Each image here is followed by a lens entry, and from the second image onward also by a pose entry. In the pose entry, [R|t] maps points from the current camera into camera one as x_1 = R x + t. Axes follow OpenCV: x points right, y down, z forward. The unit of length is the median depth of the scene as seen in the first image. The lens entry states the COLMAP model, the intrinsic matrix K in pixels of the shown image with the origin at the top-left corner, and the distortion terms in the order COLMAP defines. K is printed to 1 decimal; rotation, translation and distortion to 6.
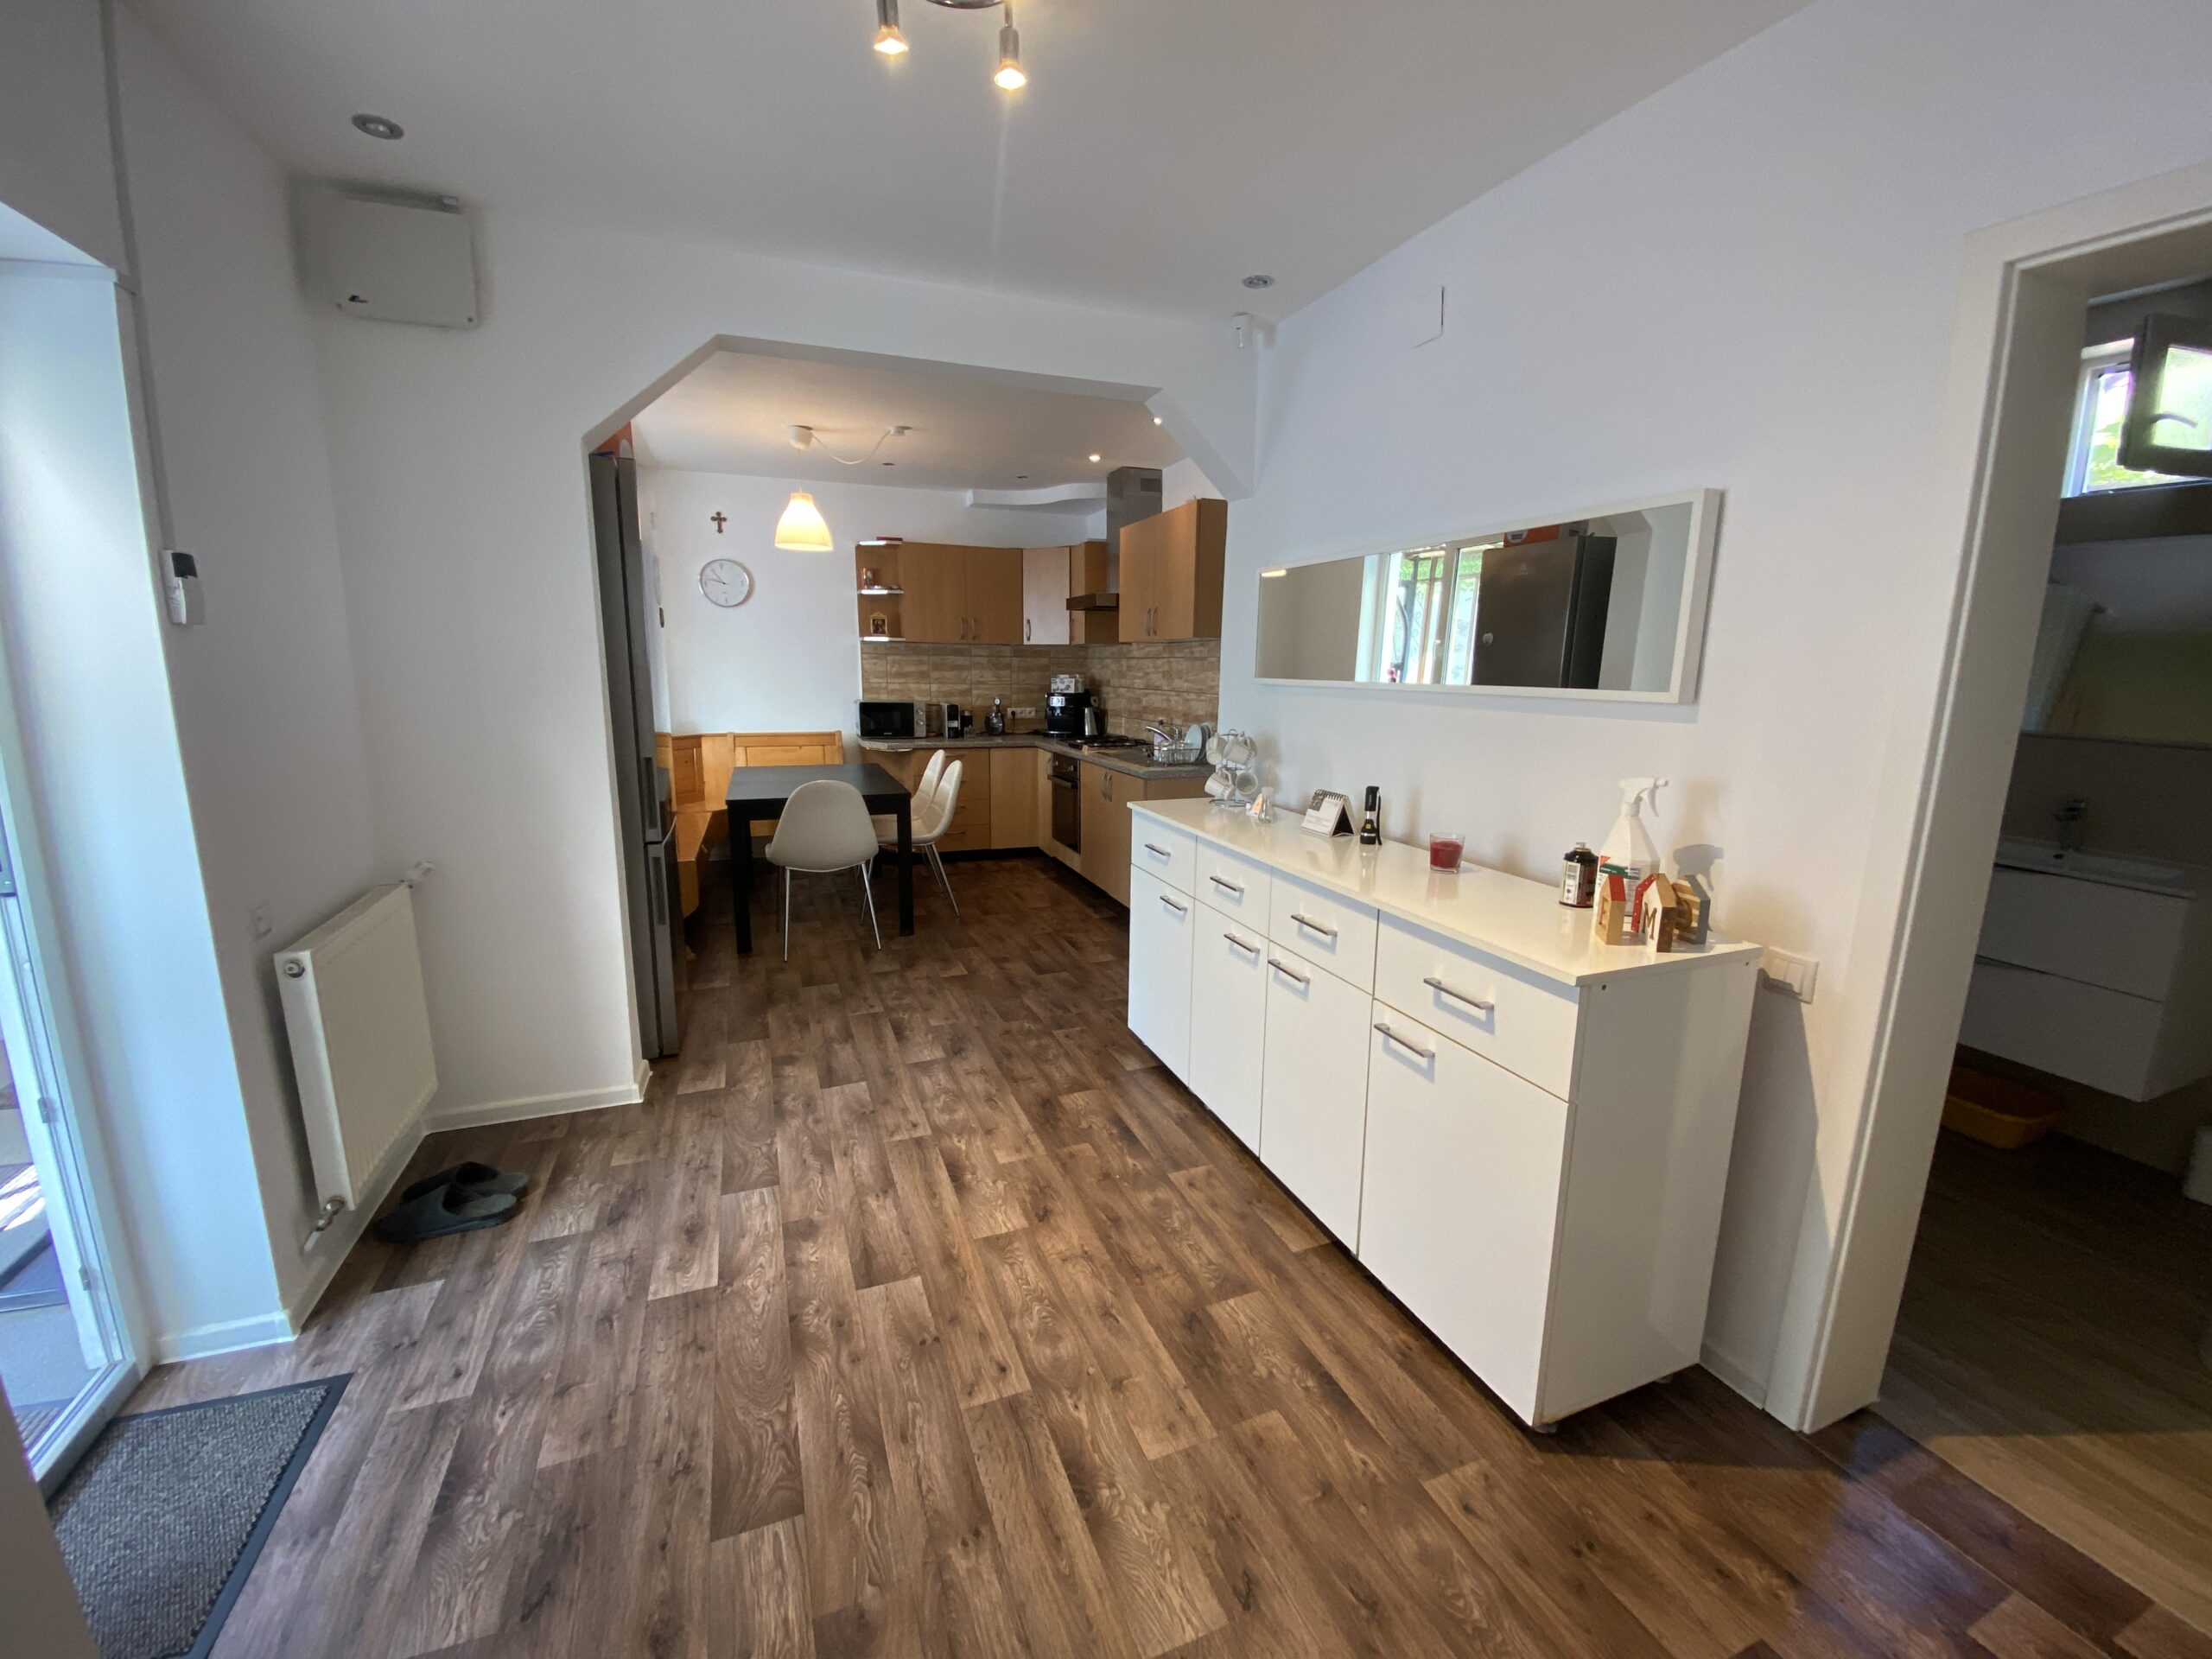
lens RADIAL K [[938.0, 0, 1106.0], [0, 938.0, 829.5], [0, 0, 1]] dist [0.016196, -0.000079]
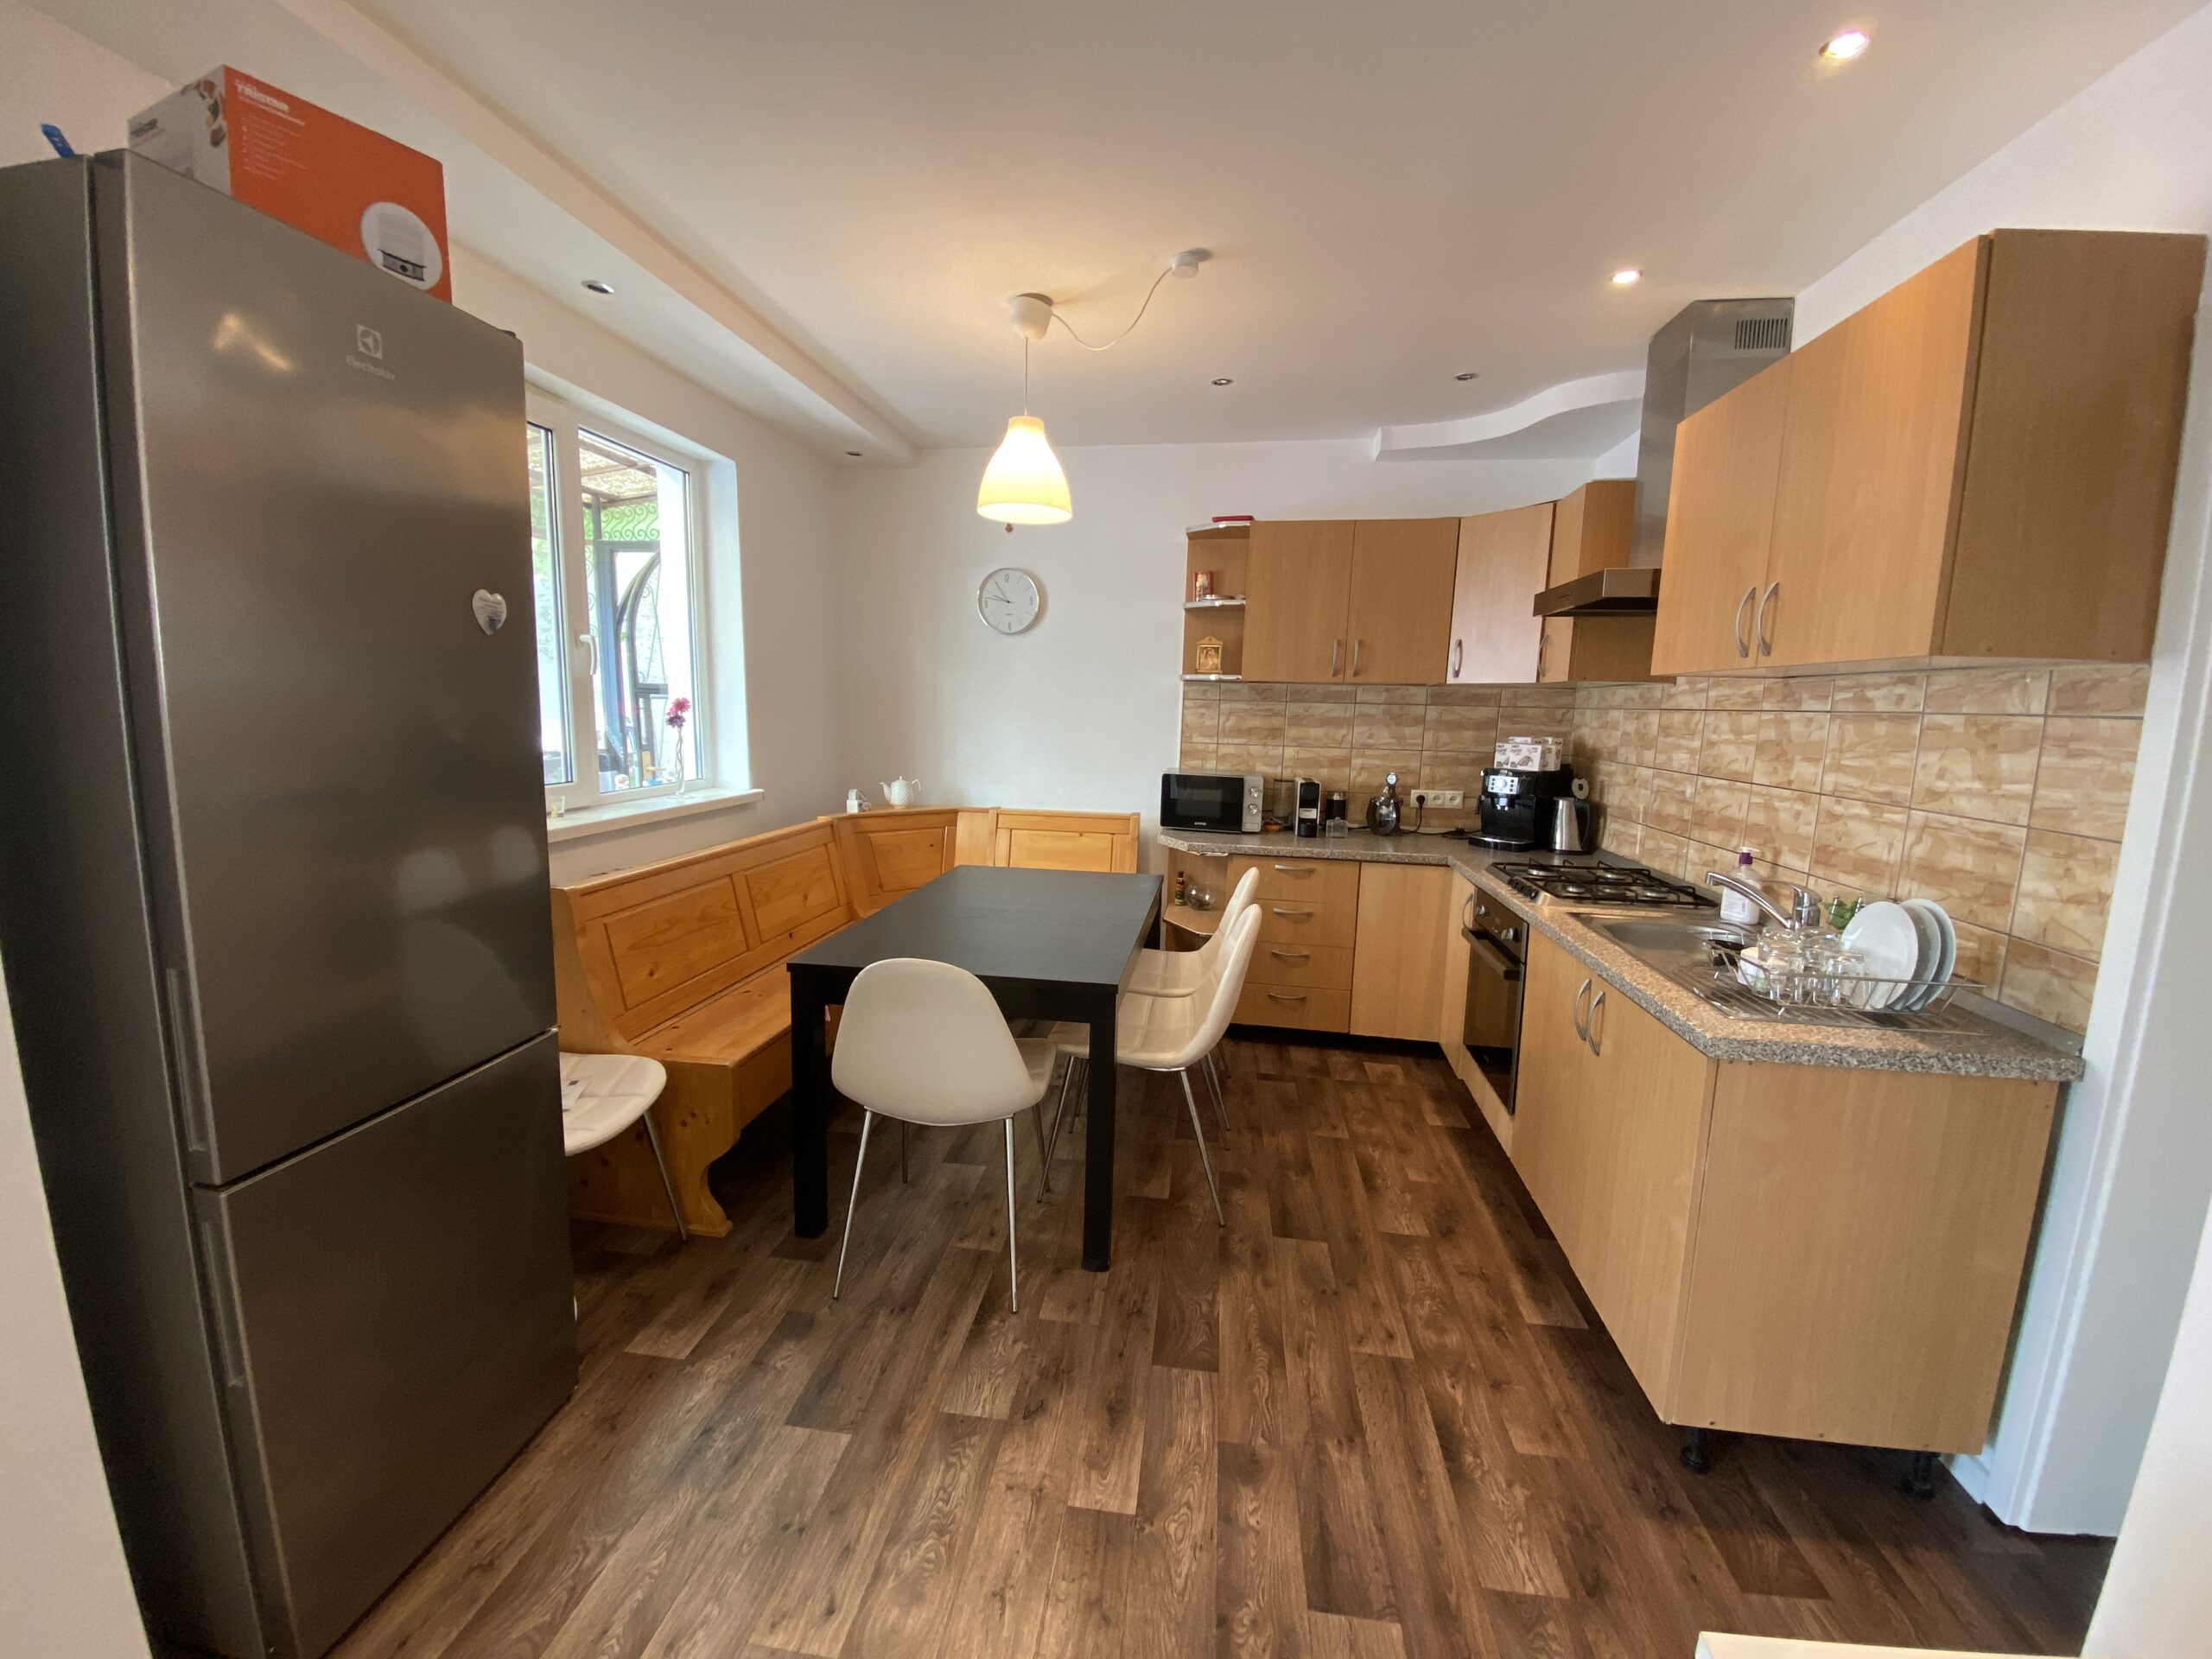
lens RADIAL K [[885.6, 0, 1076.3], [0, 885.6, 833.2], [0, 0, 1]] dist [0.011667, -0.000262]
pose [[0.860939, 0.082400, -0.501991, -0.002910], [-0.097328, 0.995246, -0.003557, -0.084556], [0.499311, 0.051920, 0.864866, 0.433571]]
